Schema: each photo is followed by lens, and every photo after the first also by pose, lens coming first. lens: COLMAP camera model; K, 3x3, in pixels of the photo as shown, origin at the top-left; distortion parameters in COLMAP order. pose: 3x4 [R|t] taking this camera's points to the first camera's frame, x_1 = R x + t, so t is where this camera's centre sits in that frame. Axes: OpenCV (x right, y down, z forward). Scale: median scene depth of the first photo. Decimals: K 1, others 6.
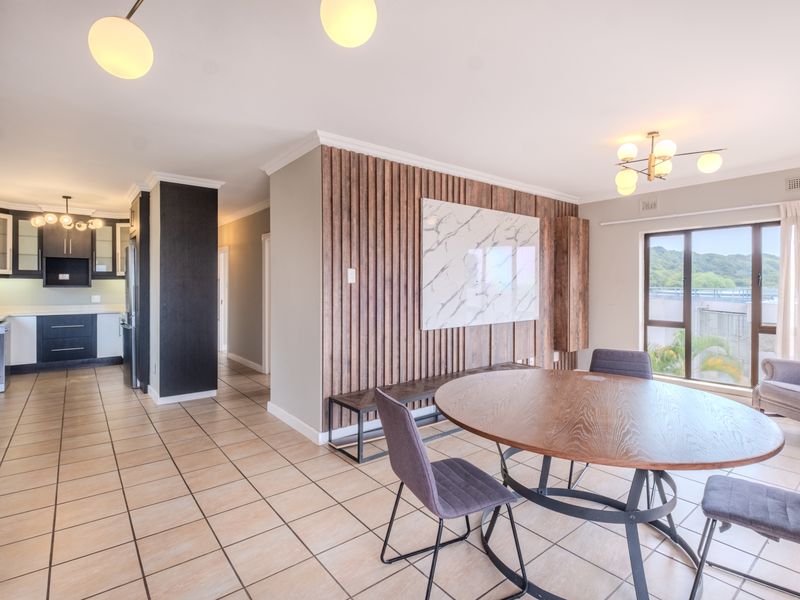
lens RADIAL K [[411.0, 0, 400.4], [0, 411.0, 287.0], [0, 0, 1]] dist [-0.000727, -0.000761]
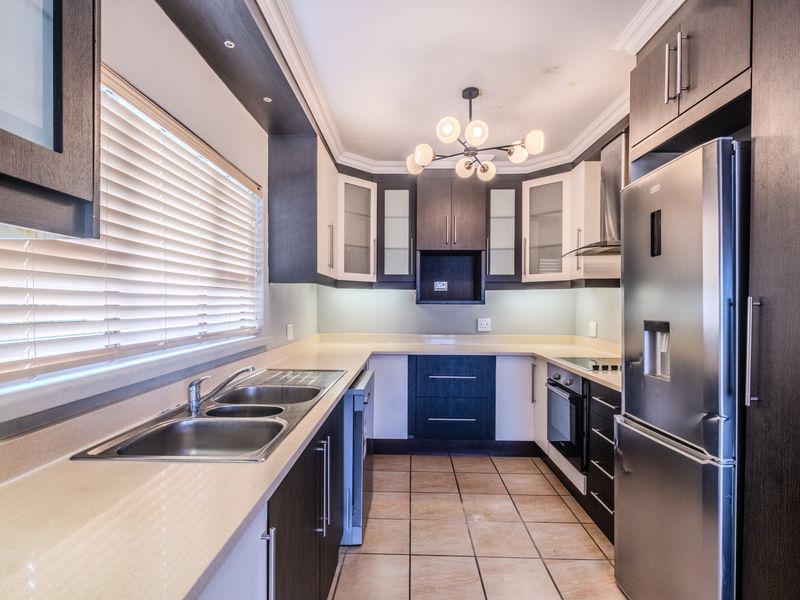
lens RADIAL K [[400.1, 0, 394.4], [0, 400.1, 300.1], [0, 0, 1]] dist [-0.000434, -0.008292]
pose [[0.758341, -0.004997, -0.651839, -0.525975], [-0.003729, 0.999921, -0.012004, 0.002223], [0.651848, 0.011534, 0.758262, 0.553719]]
